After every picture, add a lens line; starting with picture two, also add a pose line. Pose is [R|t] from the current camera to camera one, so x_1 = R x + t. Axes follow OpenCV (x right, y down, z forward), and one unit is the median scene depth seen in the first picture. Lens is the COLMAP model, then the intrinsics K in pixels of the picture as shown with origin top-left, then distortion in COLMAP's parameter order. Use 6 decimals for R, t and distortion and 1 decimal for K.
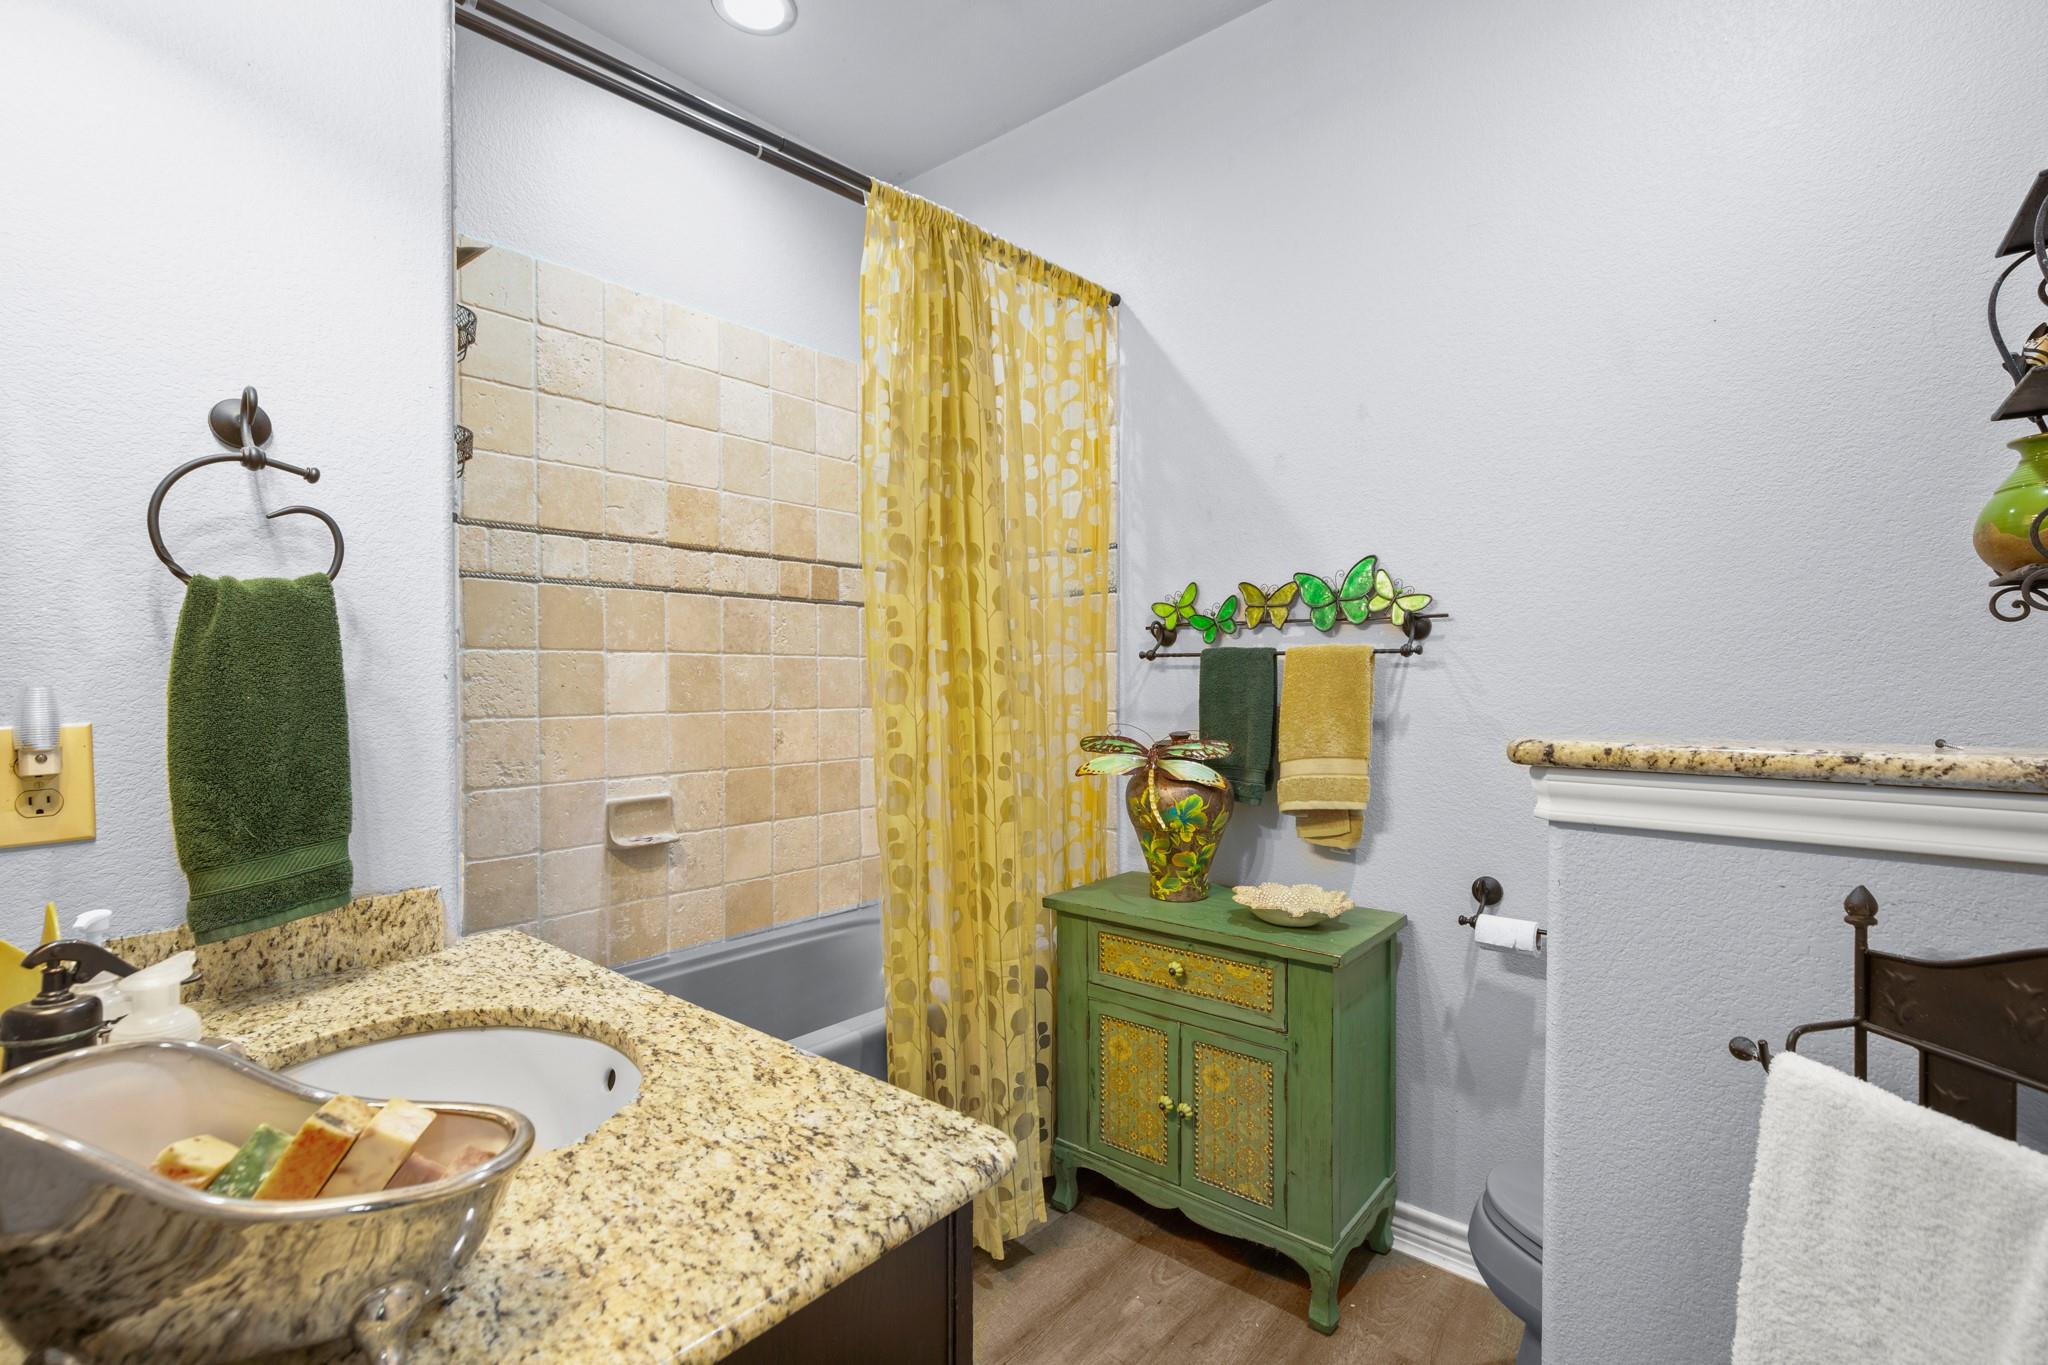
lens RADIAL K [[944.1, 0, 1024.1], [0, 944.1, 689.6], [0, 0, 1]] dist [0.017813, 0.001493]
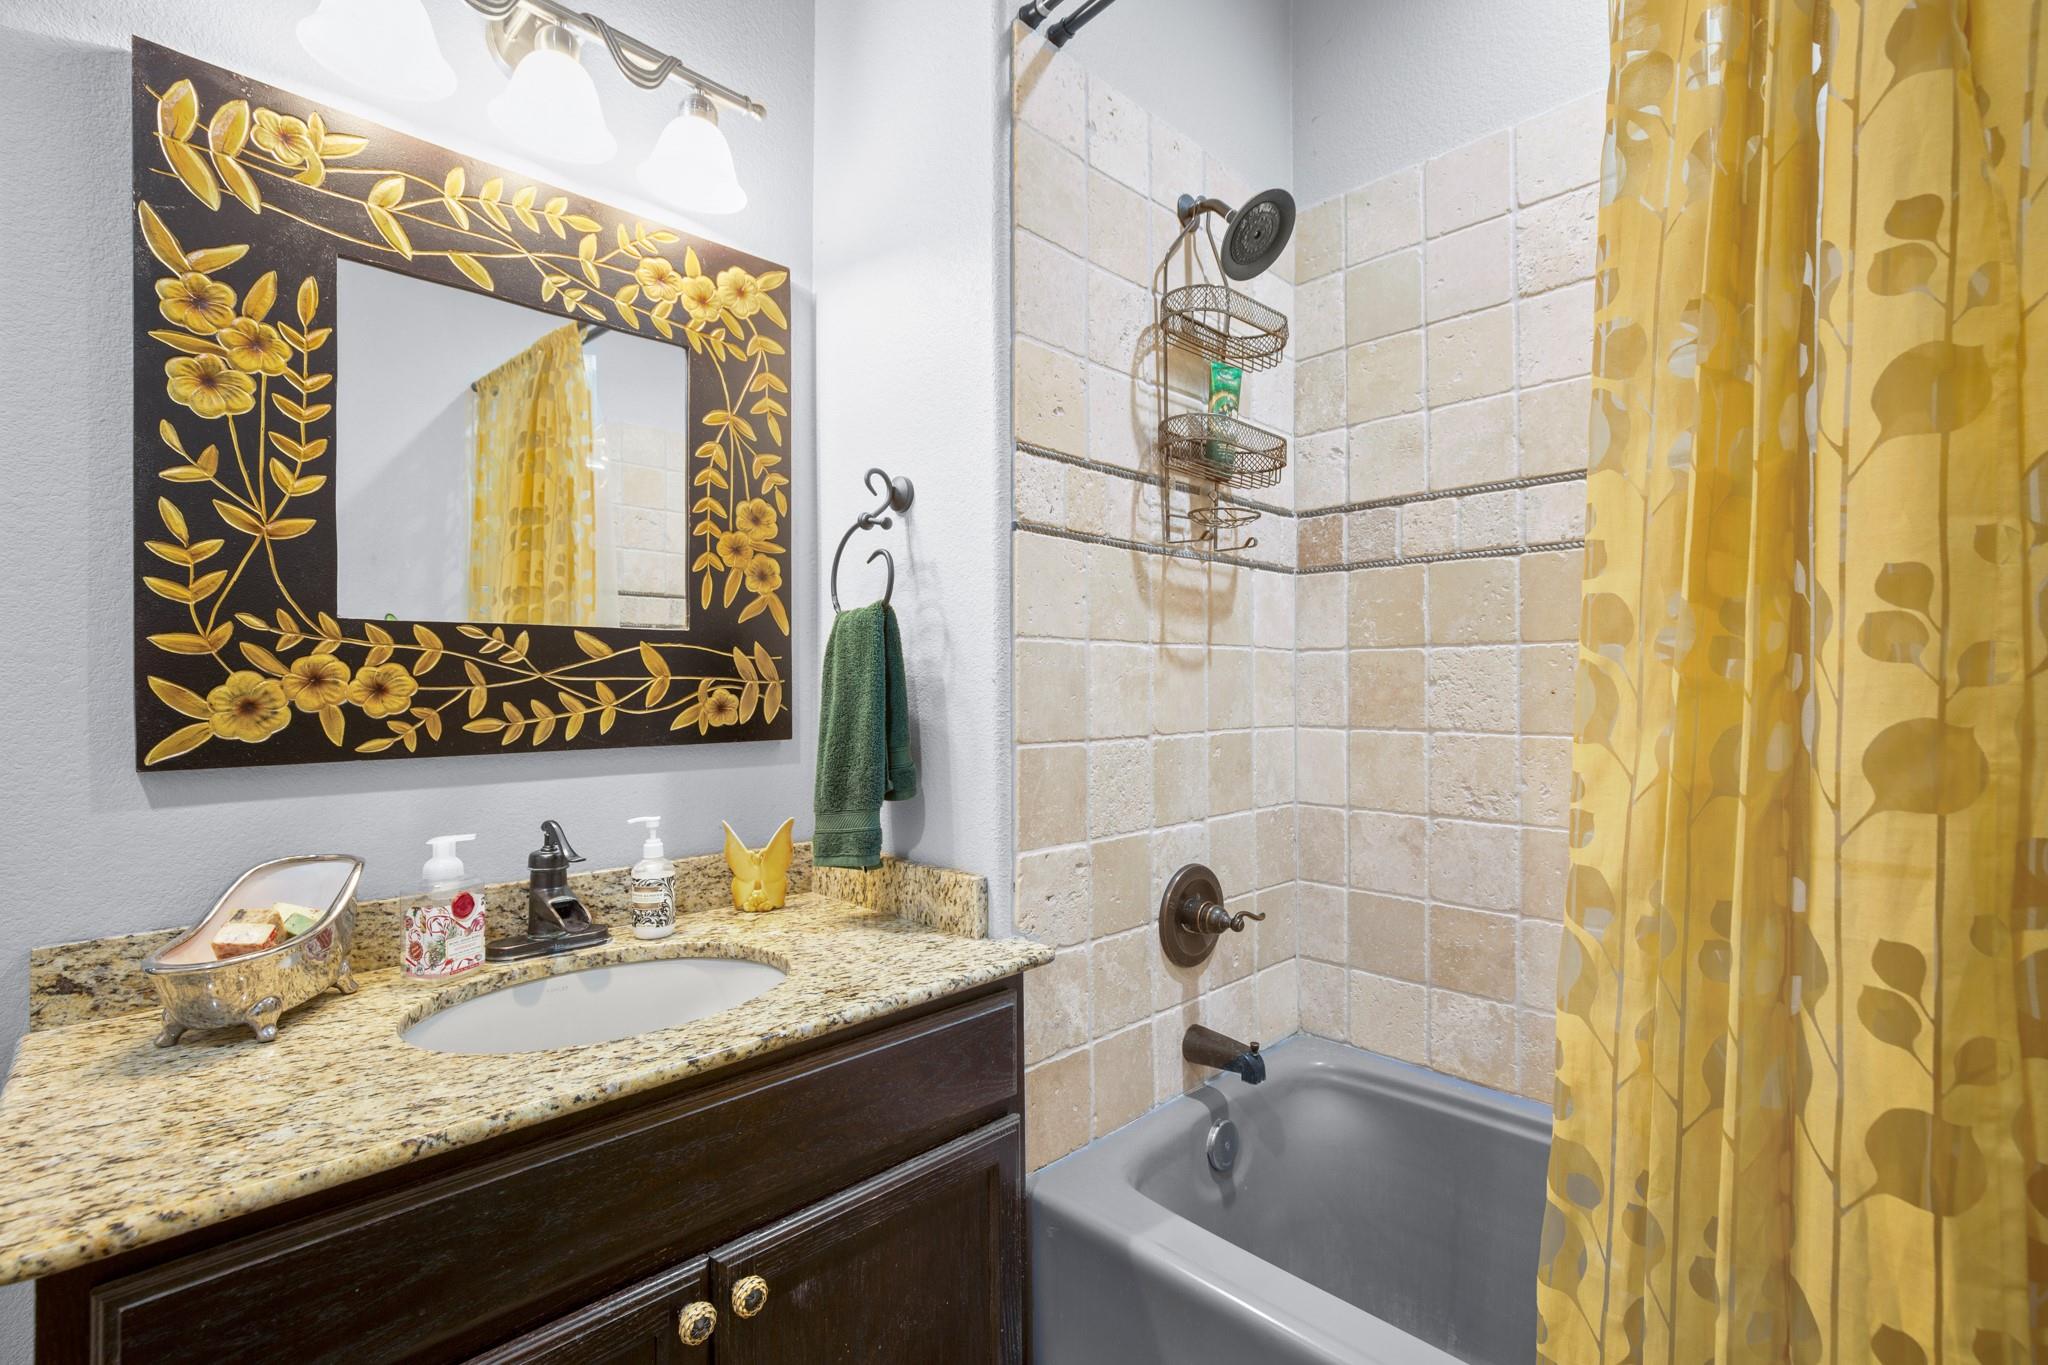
lens RADIAL K [[910.2, 0, 1026.1], [0, 910.2, 684.5], [0, 0, 1]] dist [-0.002218, 0.002758]
pose [[-0.092643, -0.002156, -0.995697, 0.332680], [-0.006626, 0.999977, -0.001549, -0.008764], [0.995677, 0.006454, -0.092655, 0.953778]]
